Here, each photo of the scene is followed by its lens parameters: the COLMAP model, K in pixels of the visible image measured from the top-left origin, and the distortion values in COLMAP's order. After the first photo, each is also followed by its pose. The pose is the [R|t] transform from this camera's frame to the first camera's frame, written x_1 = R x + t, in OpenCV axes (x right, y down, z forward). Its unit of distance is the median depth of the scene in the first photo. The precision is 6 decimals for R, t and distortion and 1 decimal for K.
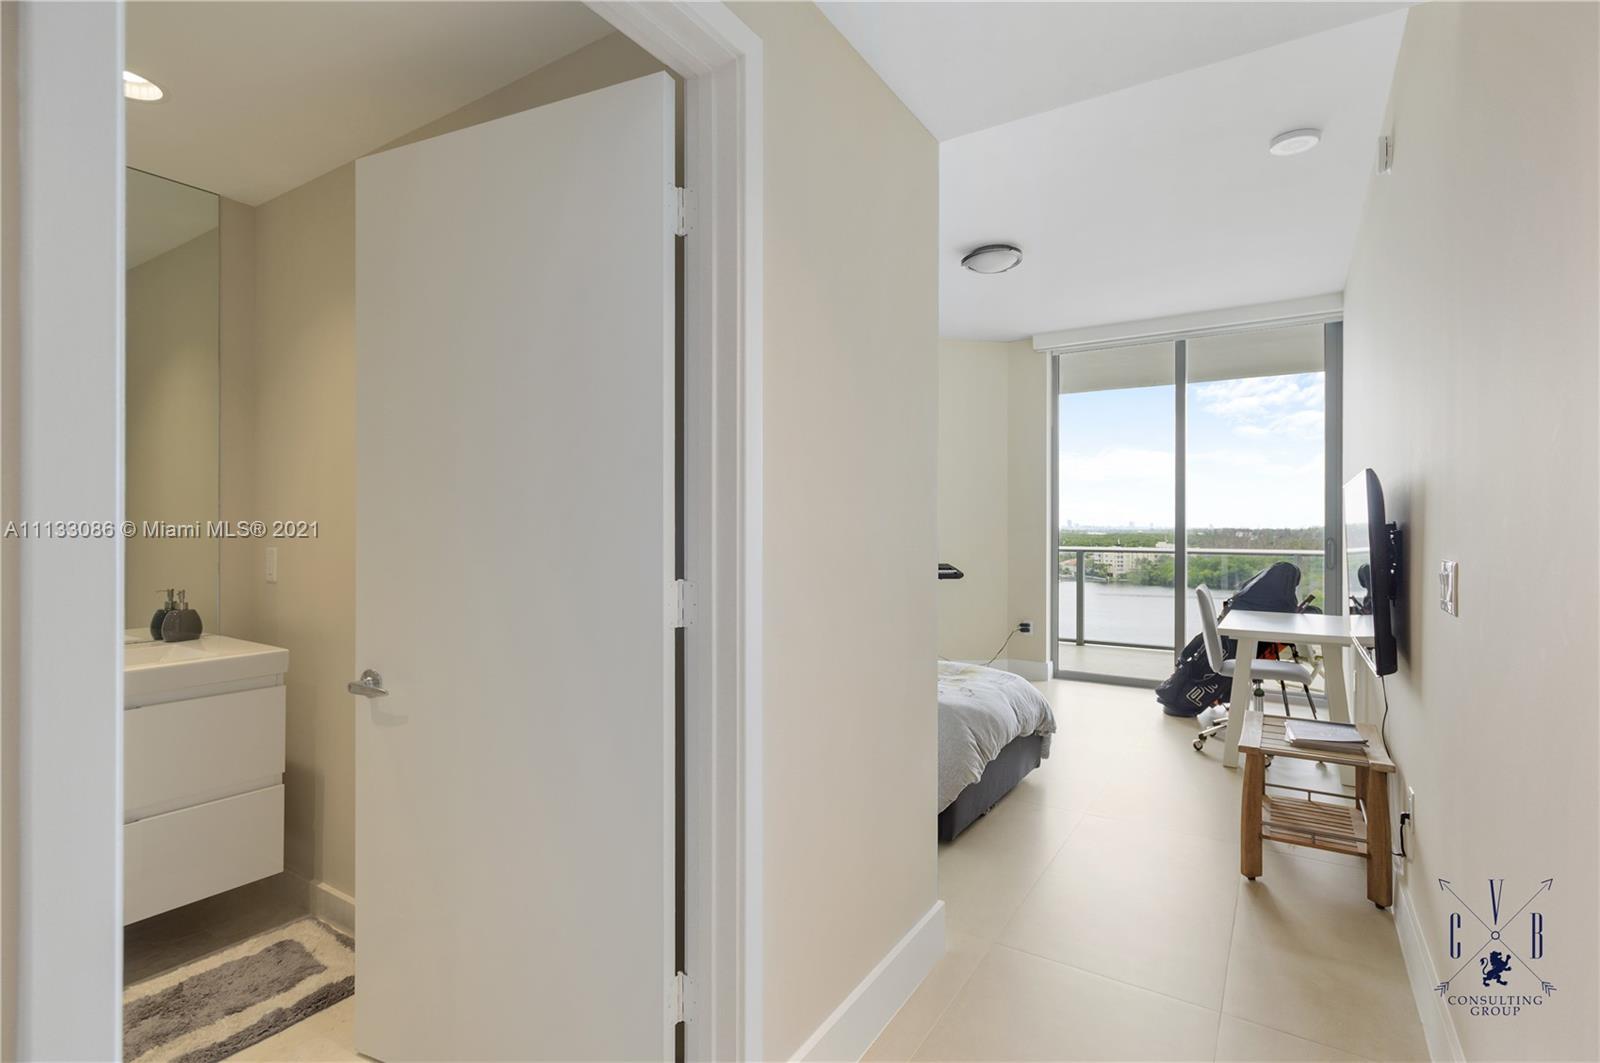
lens RADIAL K [[770.9, 0, 795.6], [0, 770.9, 522.2], [0, 0, 1]] dist [-0.002259, -0.000612]
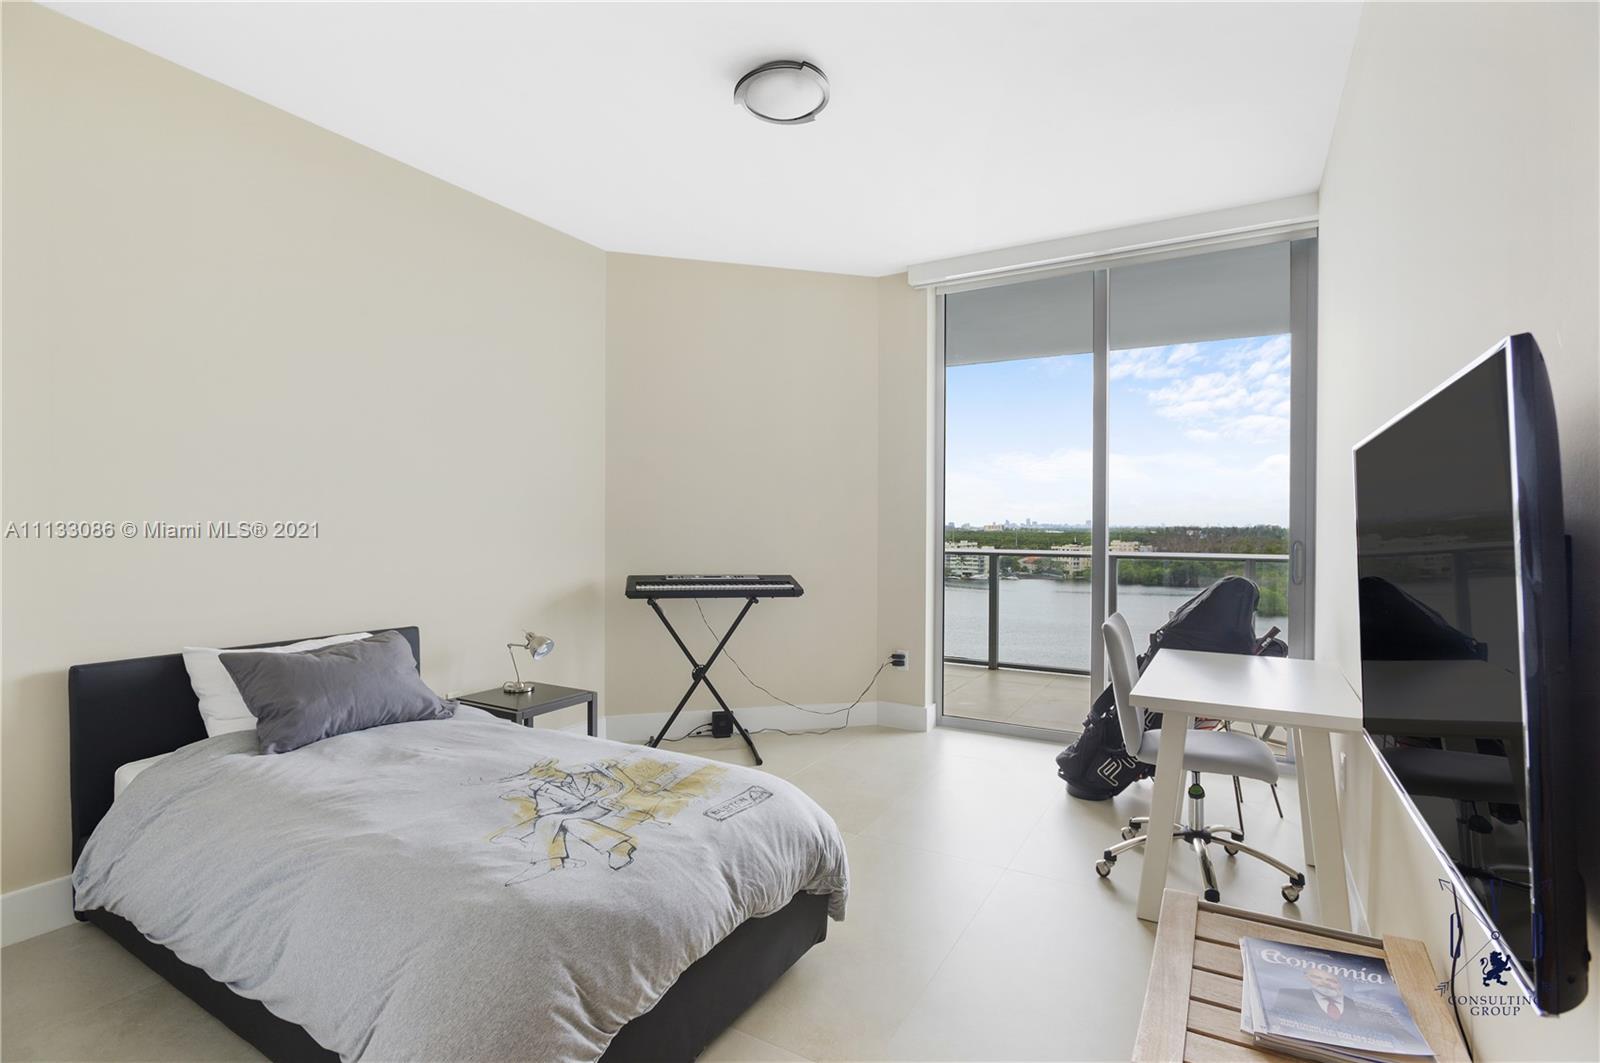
lens RADIAL K [[754.3, 0, 802.5], [0, 754.3, 531.0], [0, 0, 1]] dist [-0.015552, -0.000230]
pose [[0.998933, -0.000774, 0.046178, 0.201723], [0.000166, 0.999913, 0.013178, 0.002604], [-0.046184, -0.013157, 0.998846, 0.325612]]
